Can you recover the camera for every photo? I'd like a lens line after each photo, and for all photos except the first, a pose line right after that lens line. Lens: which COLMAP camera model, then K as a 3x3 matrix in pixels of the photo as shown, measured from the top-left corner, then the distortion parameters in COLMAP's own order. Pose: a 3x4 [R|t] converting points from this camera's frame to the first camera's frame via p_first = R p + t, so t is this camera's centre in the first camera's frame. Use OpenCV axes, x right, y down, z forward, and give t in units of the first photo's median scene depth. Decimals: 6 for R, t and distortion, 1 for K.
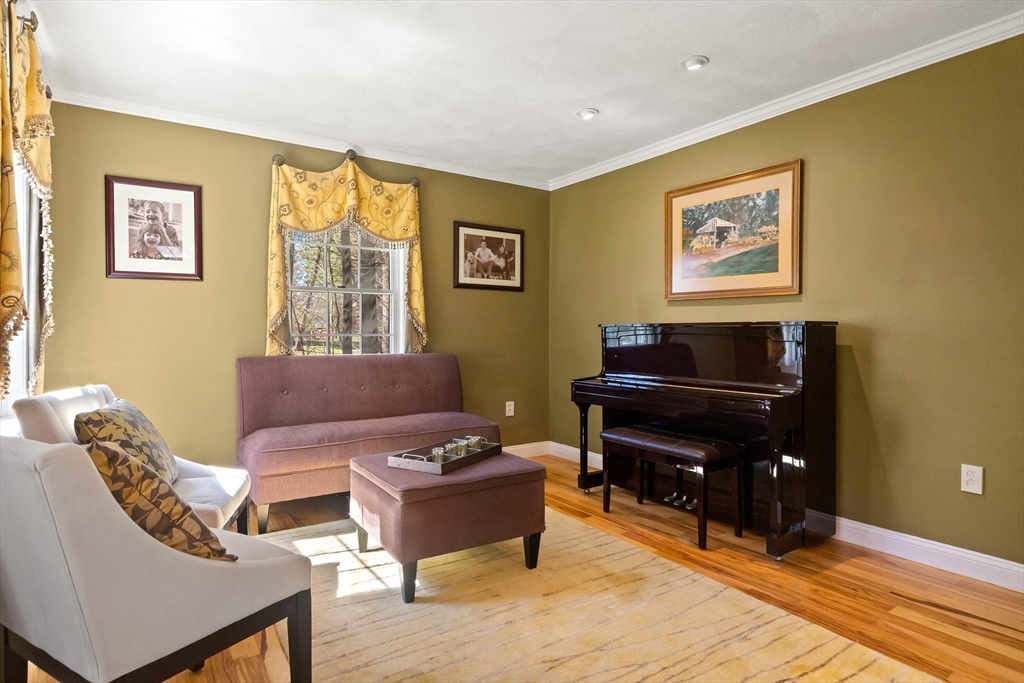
lens RADIAL K [[553.9, 0, 504.9], [0, 553.9, 334.5], [0, 0, 1]] dist [0.000036, 0.000422]
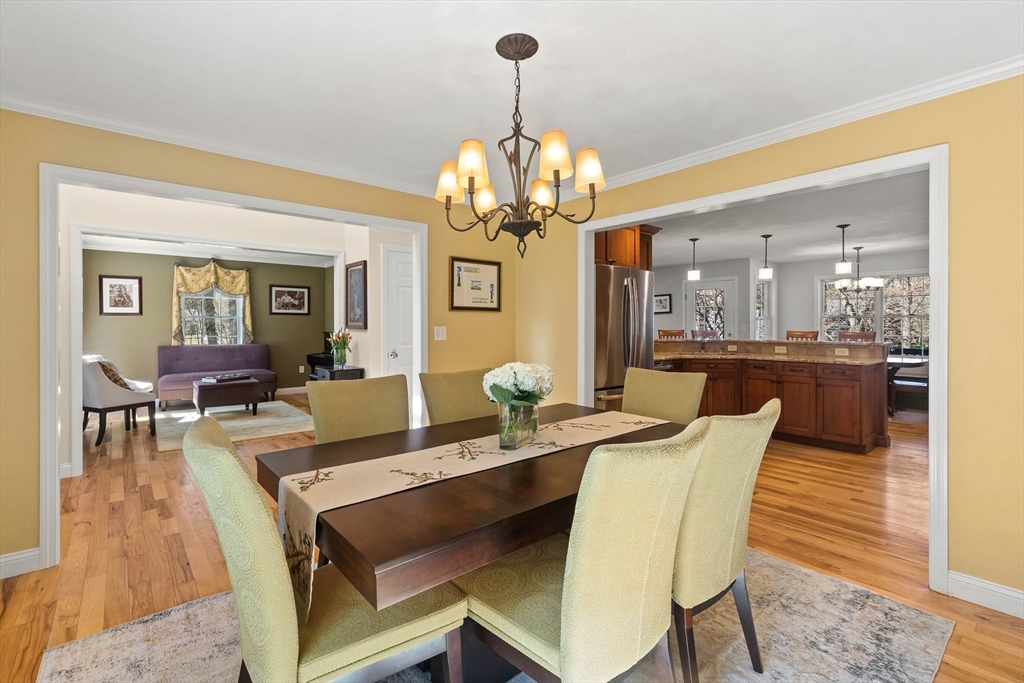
lens RADIAL K [[467.6, 0, 511.5], [0, 467.6, 325.8], [0, 0, 1]] dist [0.002121, 0.000605]
pose [[0.994390, -0.001793, 0.105761, 0.832673], [0.002200, 0.999991, -0.003730, -0.036949], [-0.105753, 0.003942, 0.994385, -1.195769]]
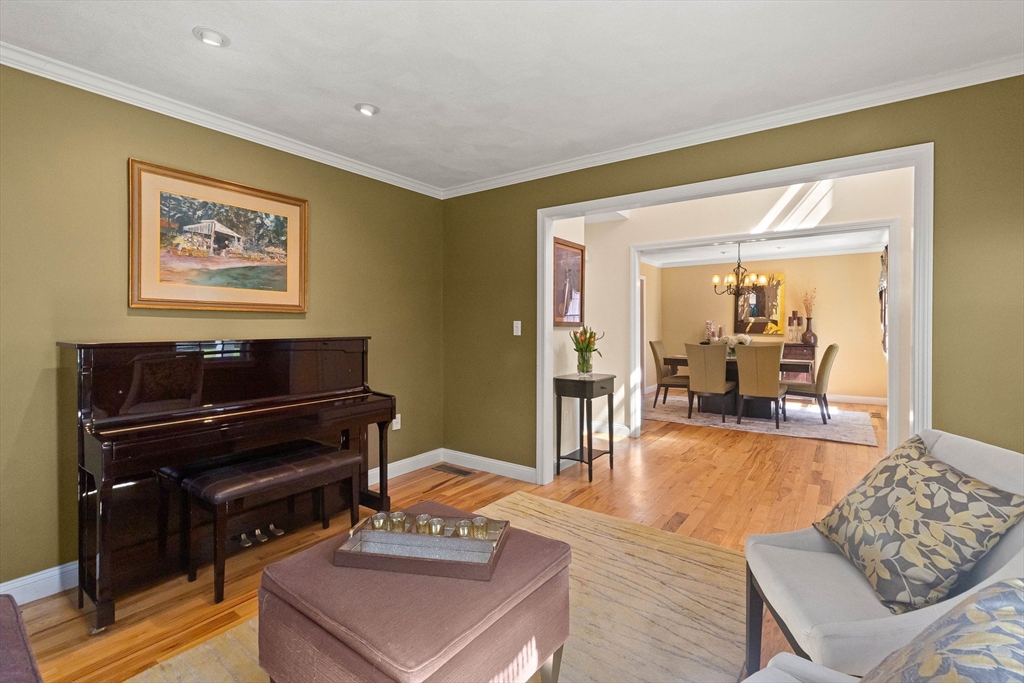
lens RADIAL K [[467.6, 0, 514.5], [0, 467.6, 334.0], [0, 0, 1]] dist [0.002121, 0.000605]
pose [[-0.348375, -0.014437, 0.937244, -0.487673], [0.008893, 0.999785, 0.018705, -0.035627], [-0.937313, 0.014851, -0.348172, 0.786480]]
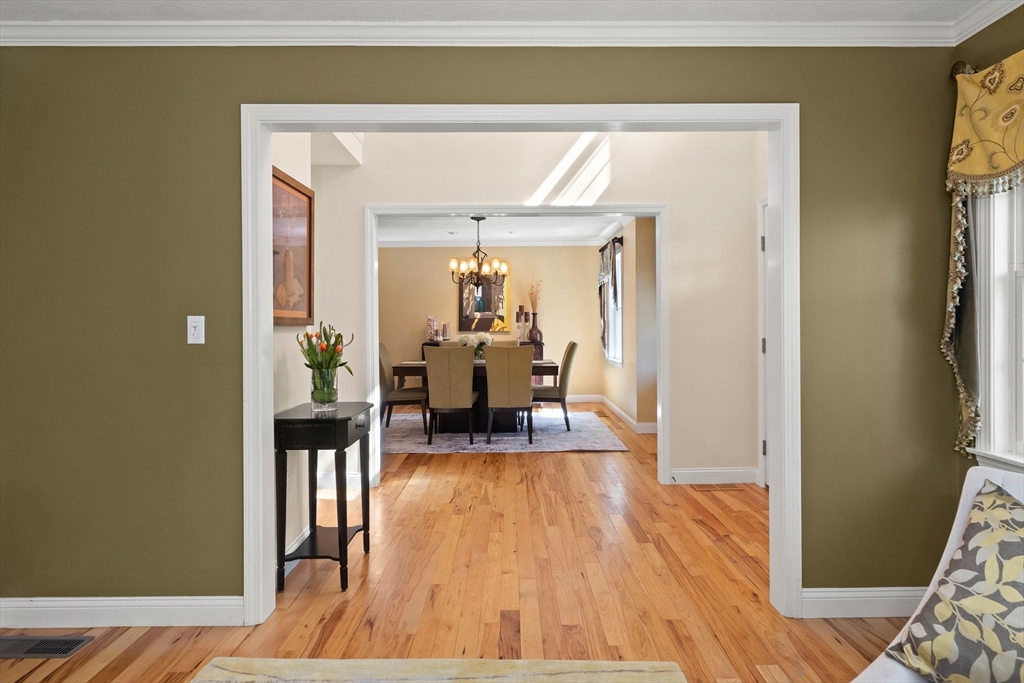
lens RADIAL K [[553.9, 0, 517.5], [0, 553.9, 324.2], [0, 0, 1]] dist [0.000036, 0.000422]
pose [[-0.833886, 0.005932, 0.551905, -0.164229], [0.014144, 0.999844, 0.010624, -0.036644], [-0.551755, 0.016666, -0.833840, 0.741545]]
